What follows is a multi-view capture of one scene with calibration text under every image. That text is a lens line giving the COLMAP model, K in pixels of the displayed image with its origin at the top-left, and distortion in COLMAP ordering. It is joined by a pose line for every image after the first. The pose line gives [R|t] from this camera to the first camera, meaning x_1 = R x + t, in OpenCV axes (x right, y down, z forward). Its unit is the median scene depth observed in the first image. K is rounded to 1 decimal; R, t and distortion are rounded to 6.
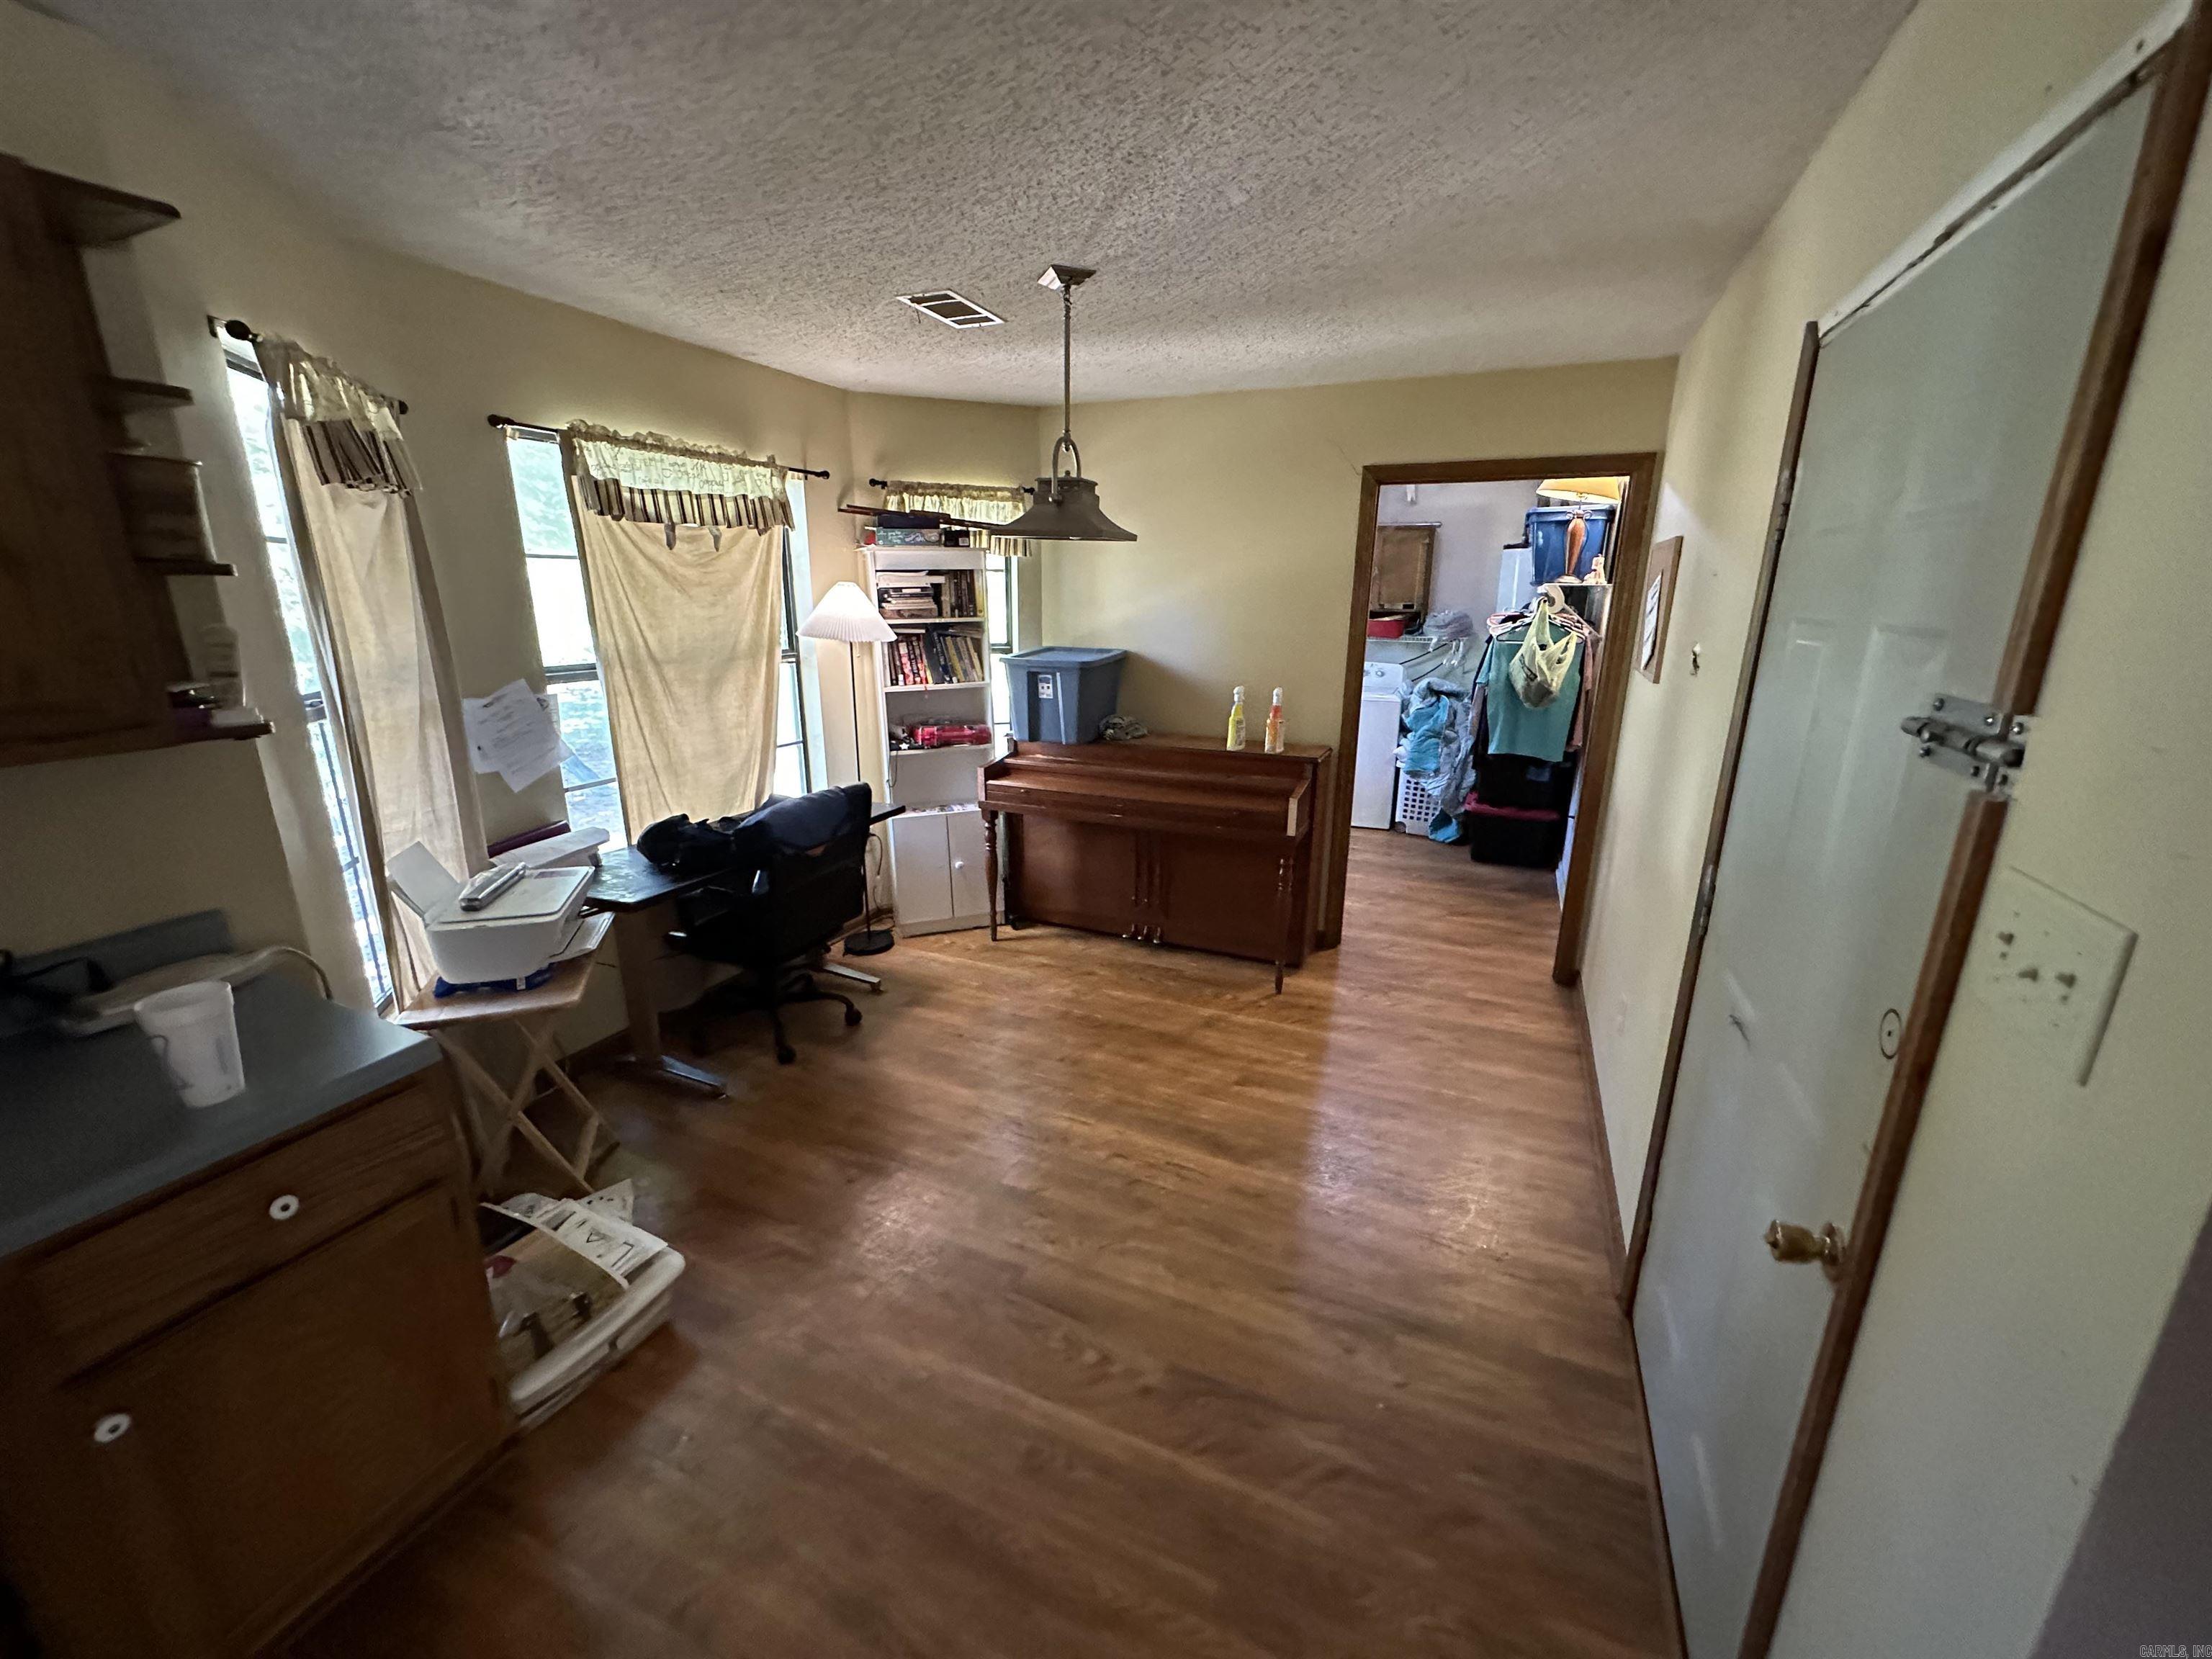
lens RADIAL K [[885.7, 0, 1106.0], [0, 885.7, 829.5], [0, 0, 1]] dist [0.003146, 0.000246]
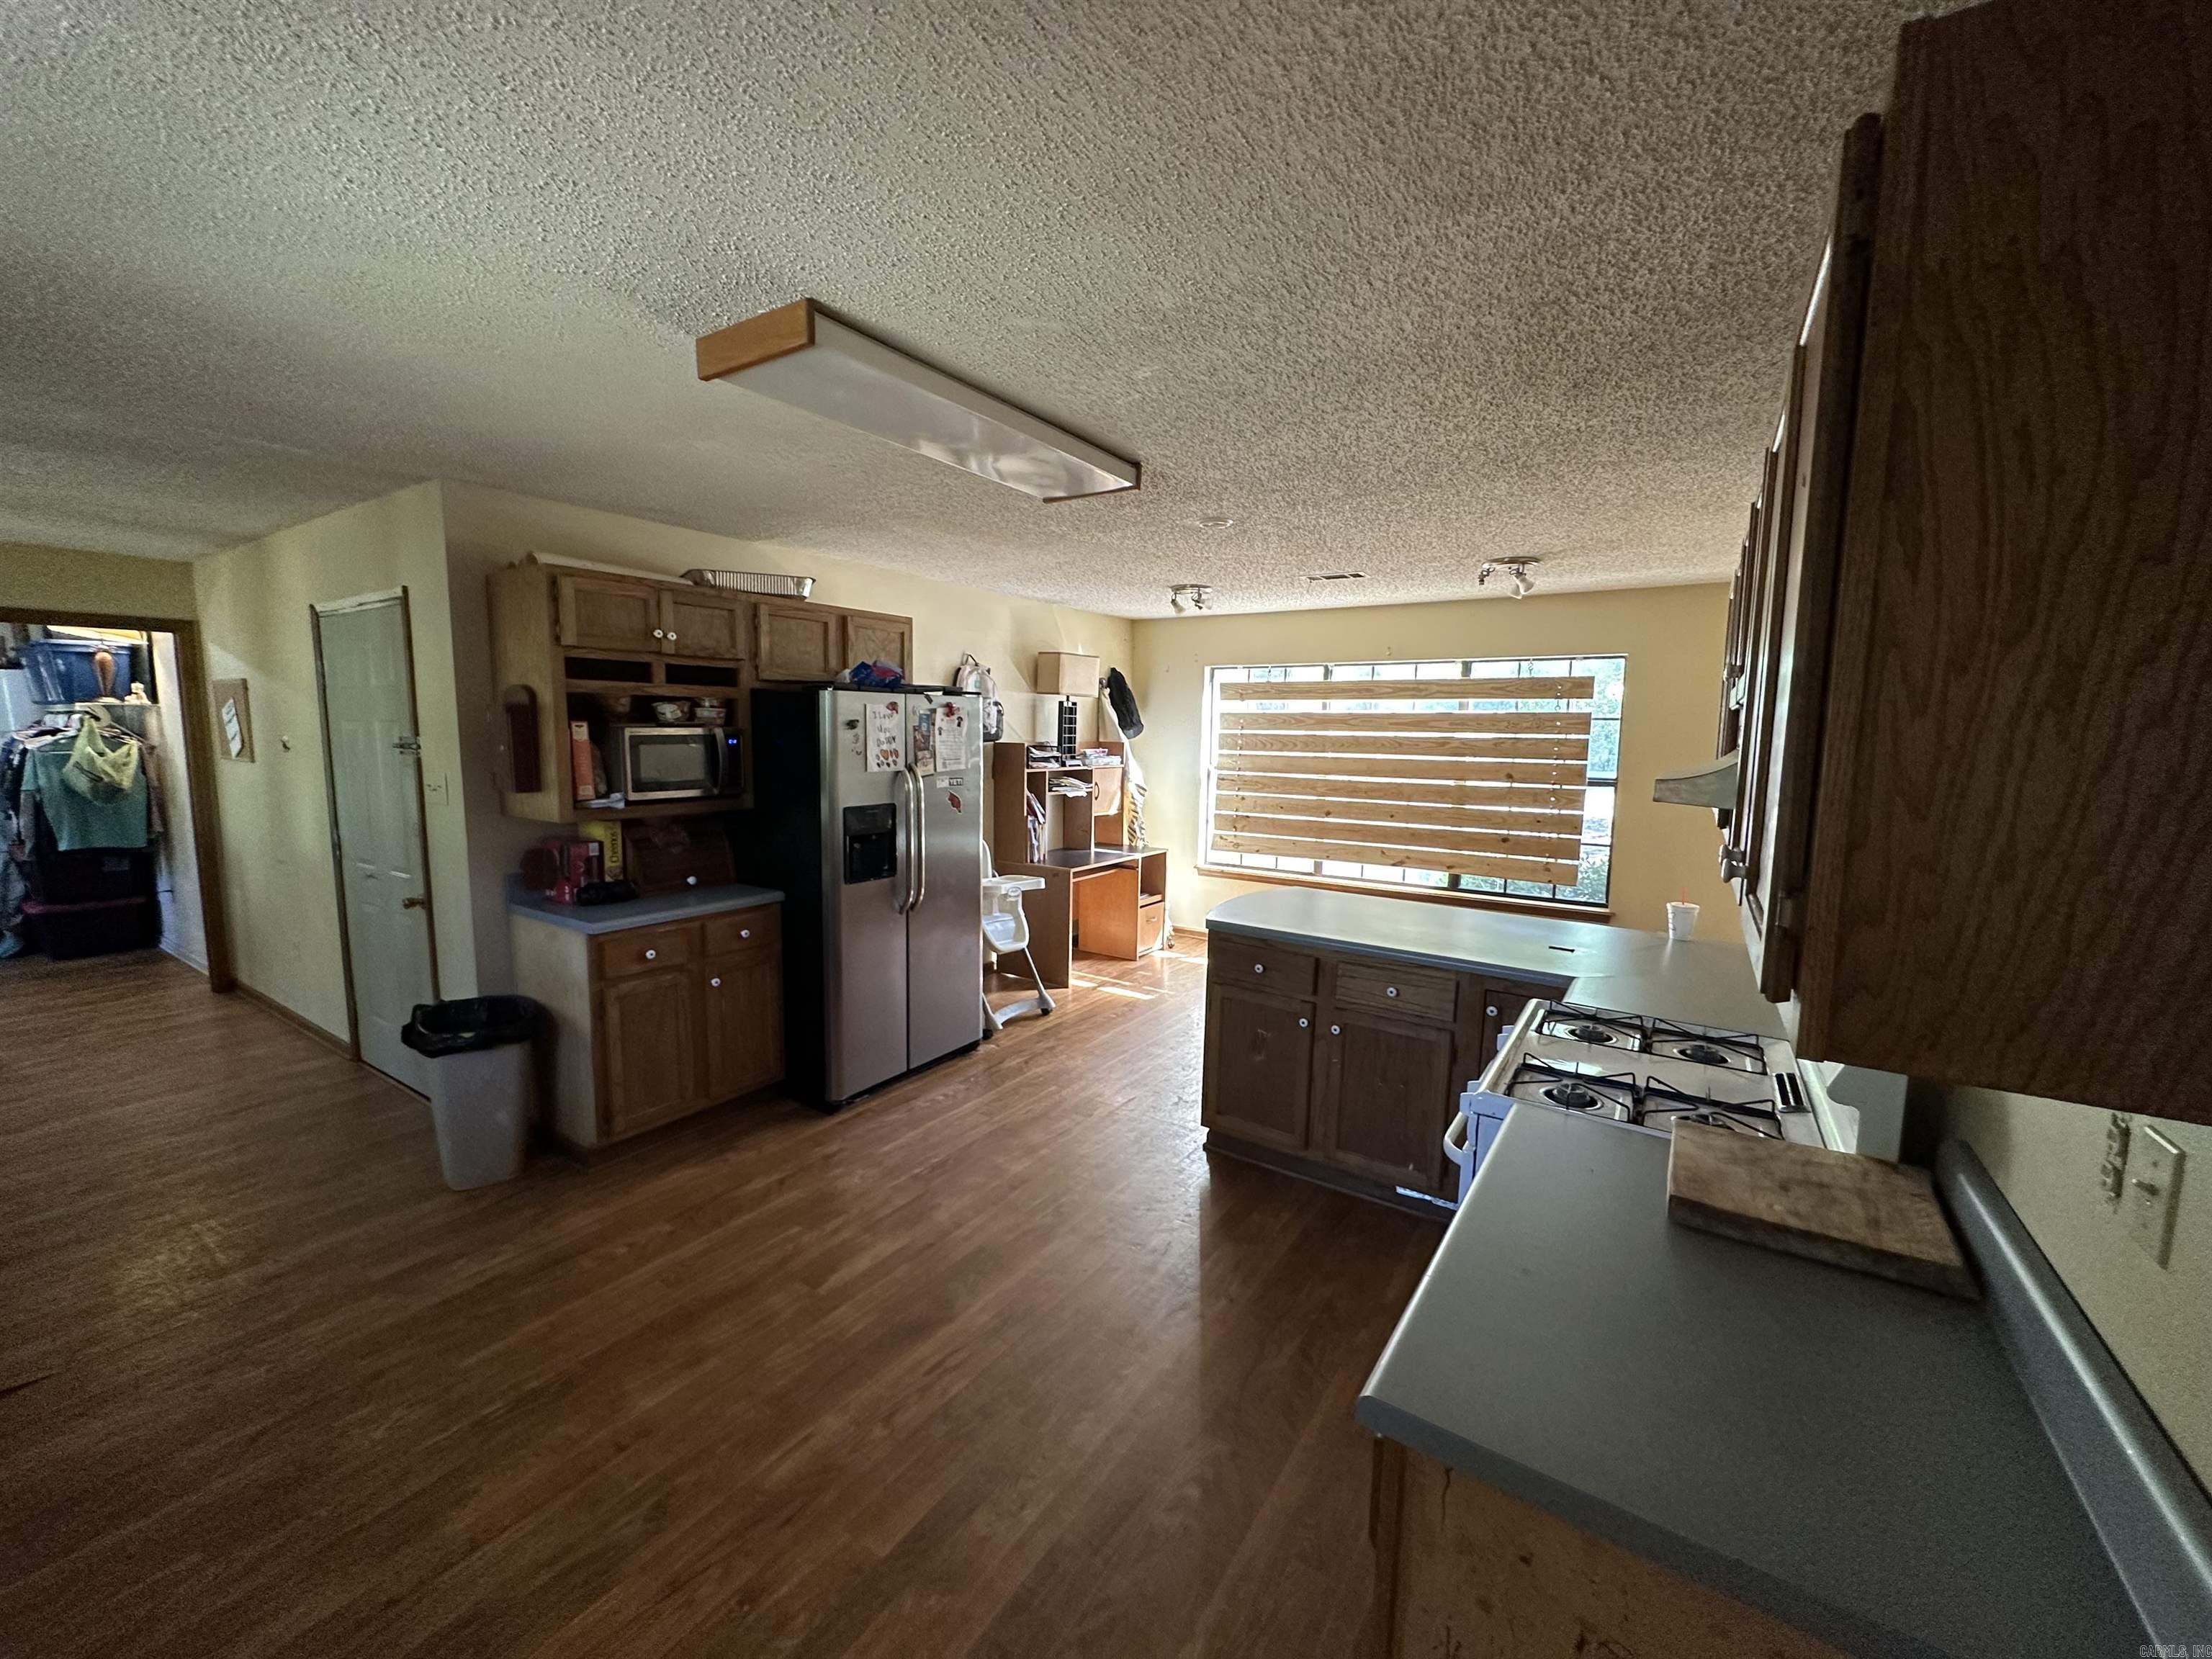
lens RADIAL K [[885.7, 0, 1106.0], [0, 885.7, 829.5], [0, 0, 1]] dist [0.003146, 0.000246]
pose [[0.171562, -0.115743, 0.978351, -0.470266], [0.248855, 0.965961, 0.070639, 0.148244], [-0.953225, 0.231348, 0.194526, -0.516759]]
